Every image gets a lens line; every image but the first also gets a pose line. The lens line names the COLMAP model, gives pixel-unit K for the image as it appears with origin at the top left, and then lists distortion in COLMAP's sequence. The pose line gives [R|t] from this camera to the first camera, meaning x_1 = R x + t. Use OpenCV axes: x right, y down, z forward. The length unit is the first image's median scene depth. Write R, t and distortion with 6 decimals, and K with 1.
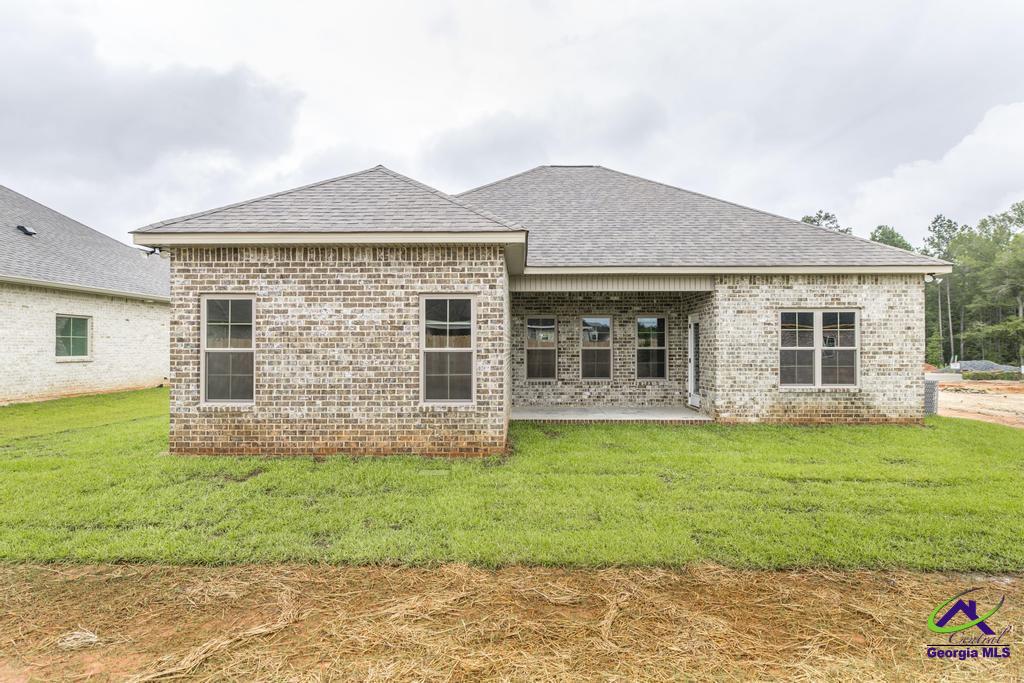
lens RADIAL K [[517.7, 0, 512.0], [0, 517.7, 341.5], [0, 0, 1]] dist [0.003082, -0.000523]
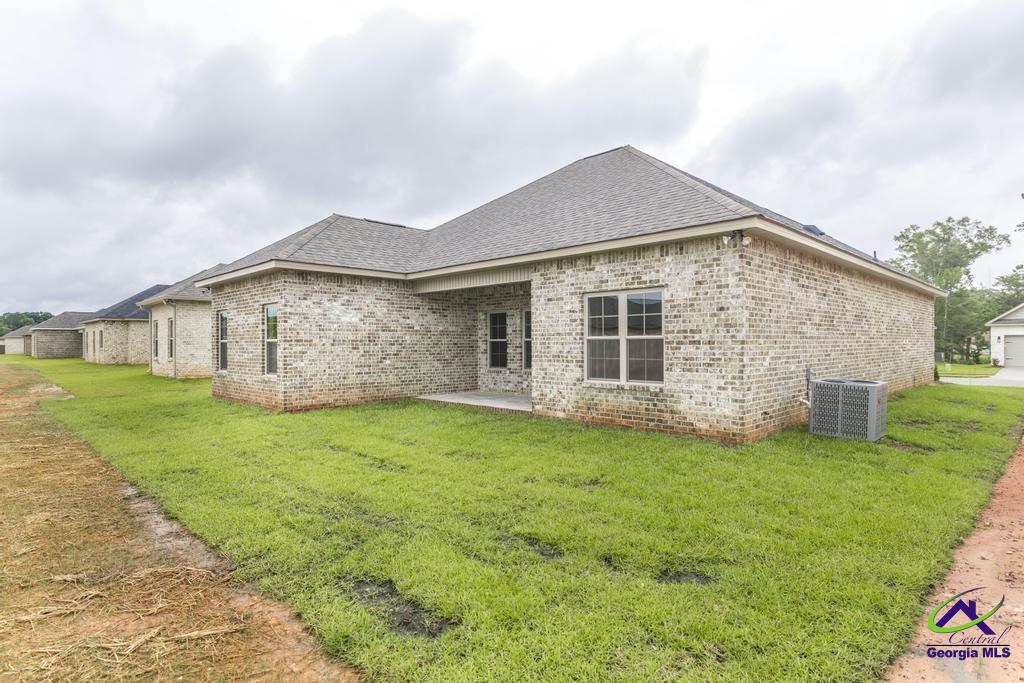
lens RADIAL K [[538.1, 0, 512.0], [0, 538.1, 341.5], [0, 0, 1]] dist [-0.001076, -0.000124]
pose [[0.716233, -0.004405, -0.697848, 1.083973], [0.010903, 0.999929, 0.004878, 0.013540], [0.697776, -0.011103, 0.716230, 0.246553]]
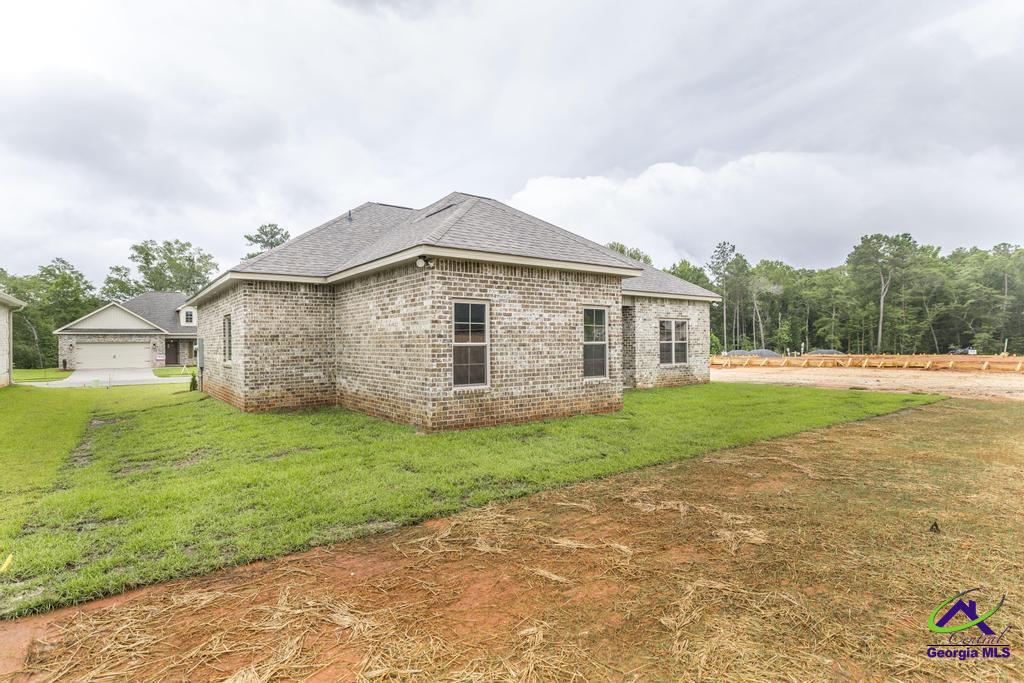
lens RADIAL K [[517.7, 0, 512.0], [0, 517.7, 341.5], [0, 0, 1]] dist [0.003082, -0.000523]
pose [[0.794644, -0.004351, 0.607060, -0.877319], [0.003721, 0.999990, 0.002296, 0.005331], [-0.607064, 0.000434, 0.794652, -0.034294]]
